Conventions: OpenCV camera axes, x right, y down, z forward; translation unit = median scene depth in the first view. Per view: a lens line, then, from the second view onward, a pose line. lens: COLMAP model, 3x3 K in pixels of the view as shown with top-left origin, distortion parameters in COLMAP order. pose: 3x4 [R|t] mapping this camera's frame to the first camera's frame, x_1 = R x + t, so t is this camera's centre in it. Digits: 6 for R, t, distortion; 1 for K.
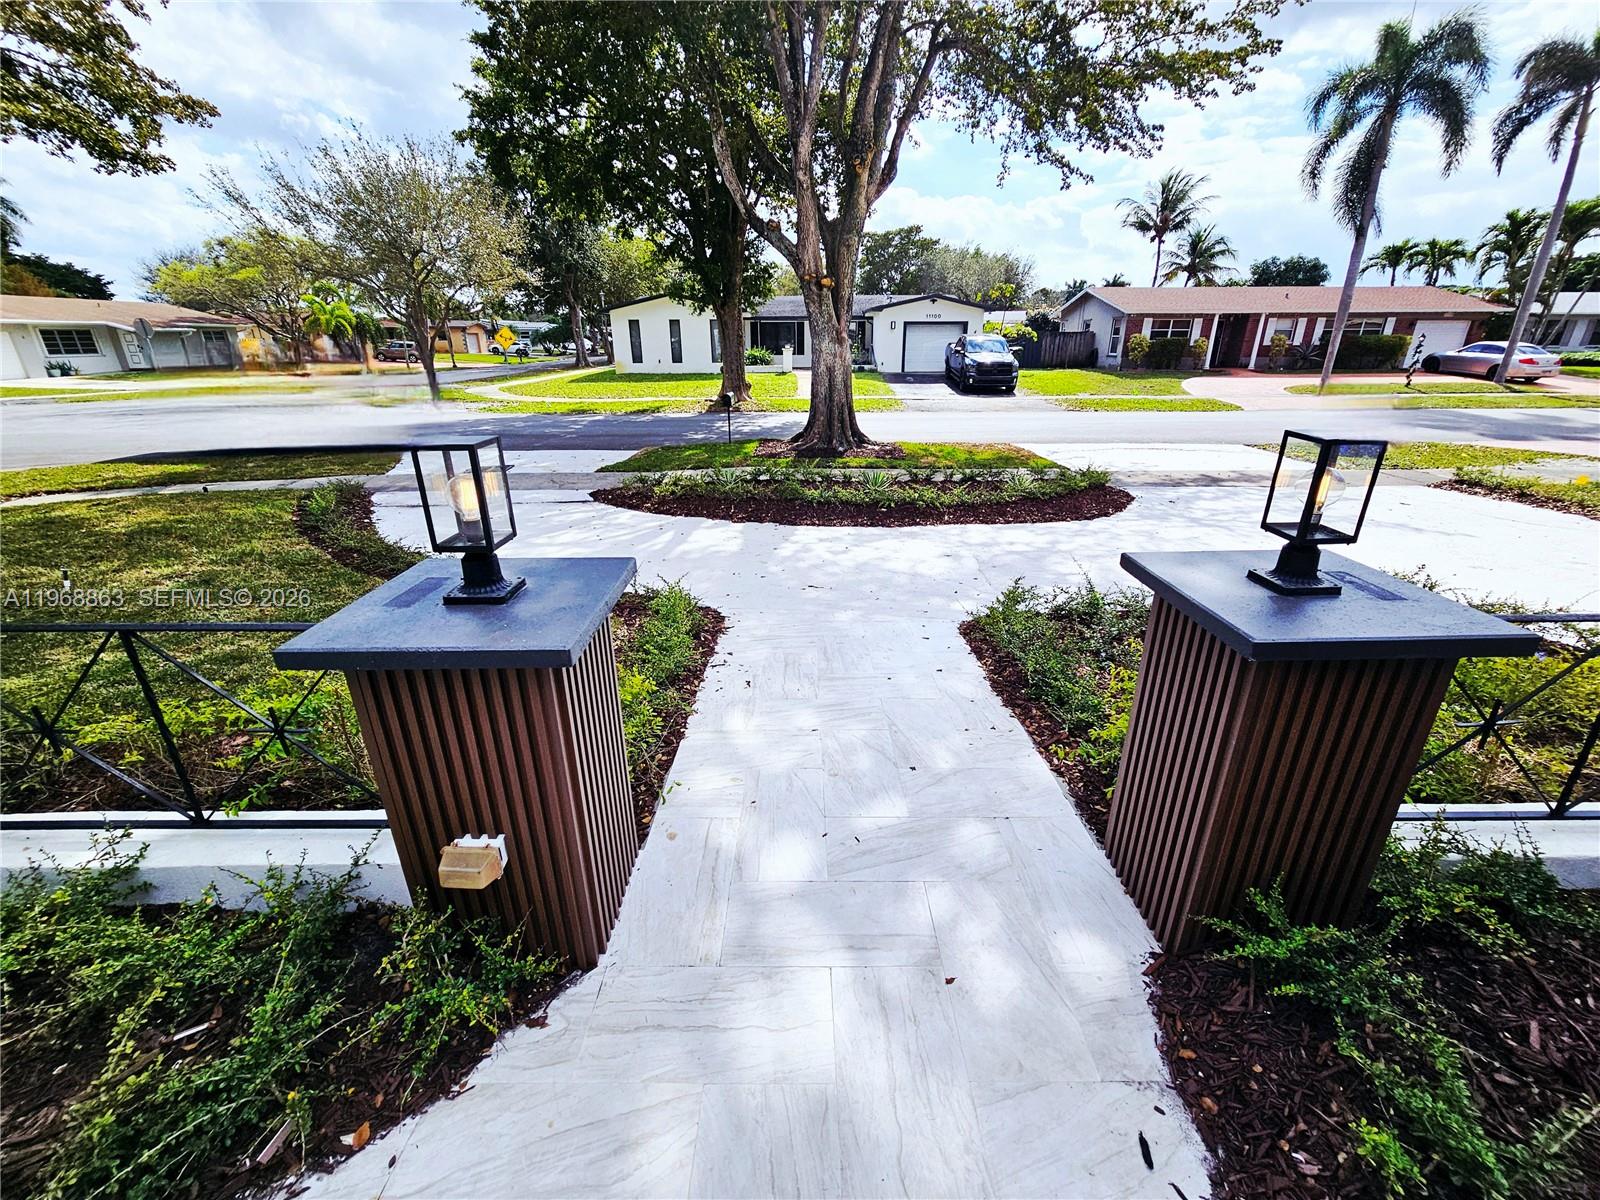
lens RADIAL K [[653.7, 0, 806.3], [0, 653.7, 596.3], [0, 0, 1]] dist [-0.000120, -0.000808]
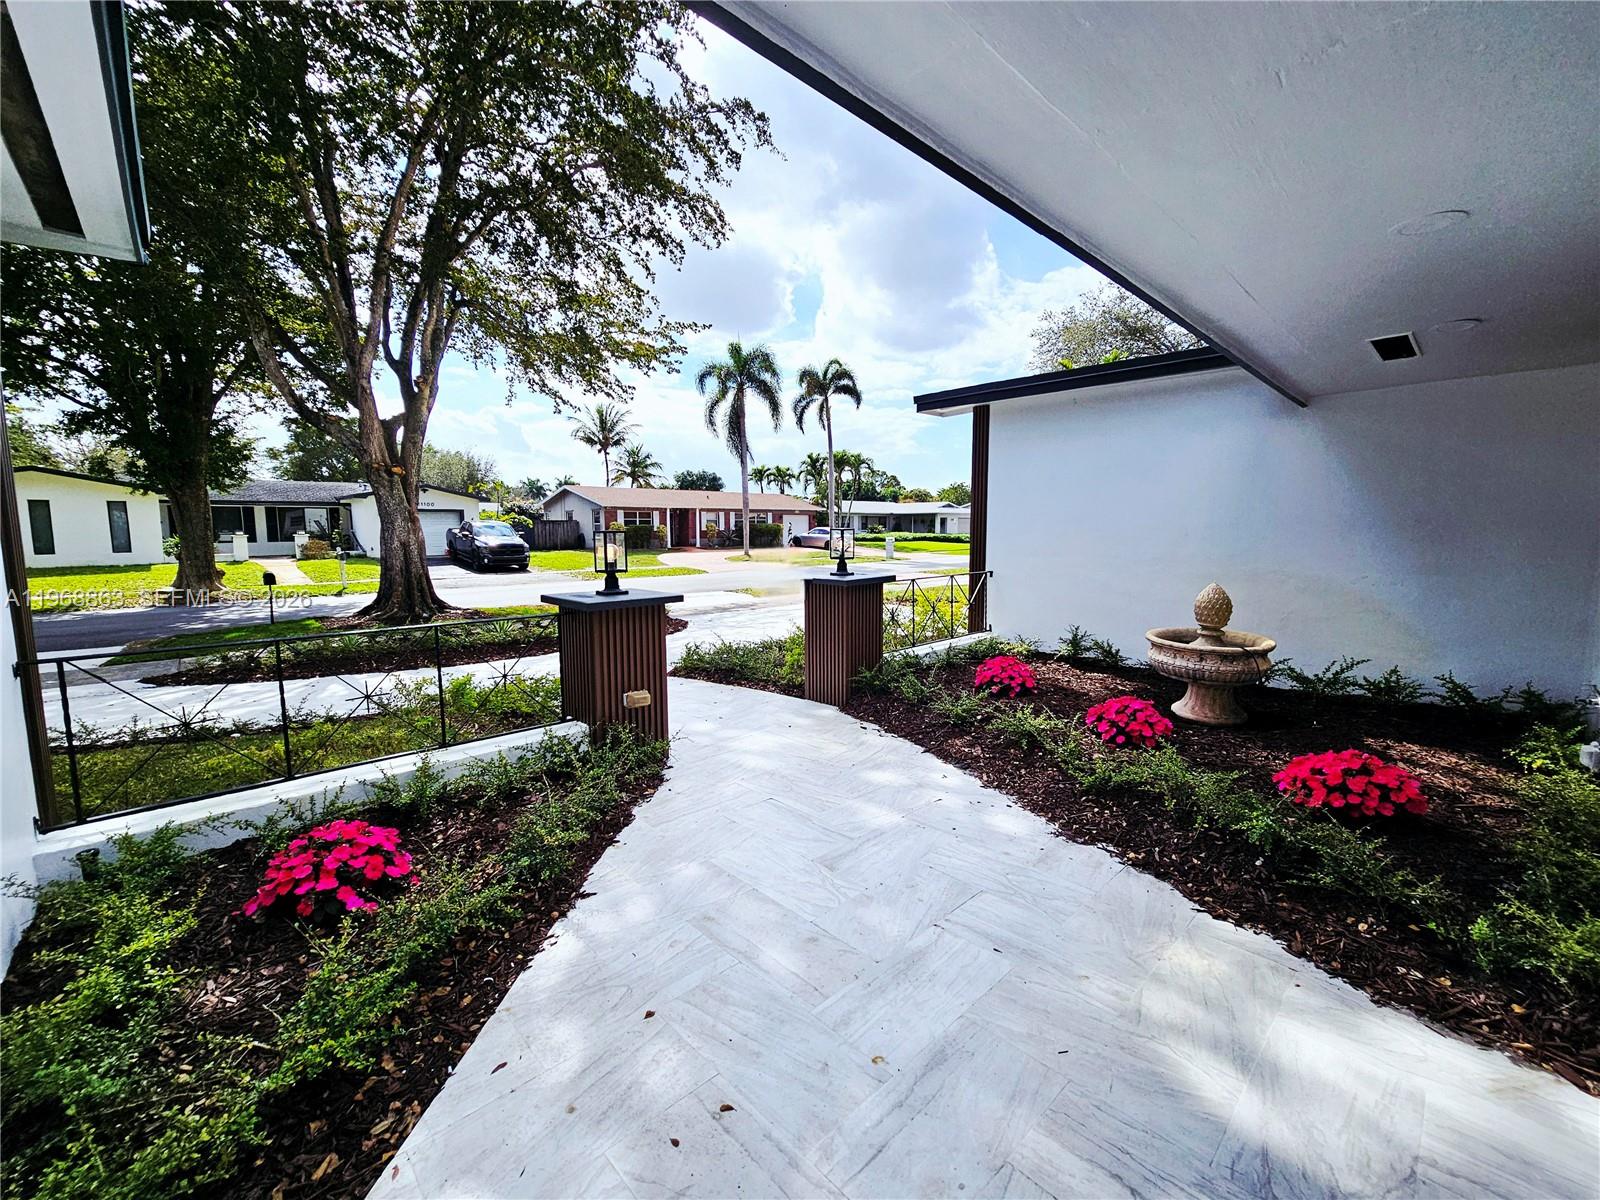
lens RADIAL K [[653.7, 0, 798.4], [0, 653.7, 599.9], [0, 0, 1]] dist [-0.000120, -0.000808]
pose [[0.732826, -0.073370, 0.676449, -0.084266], [0.249547, 0.953874, -0.166885, 0.030709], [-0.633003, 0.291104, 0.717332, -0.059669]]
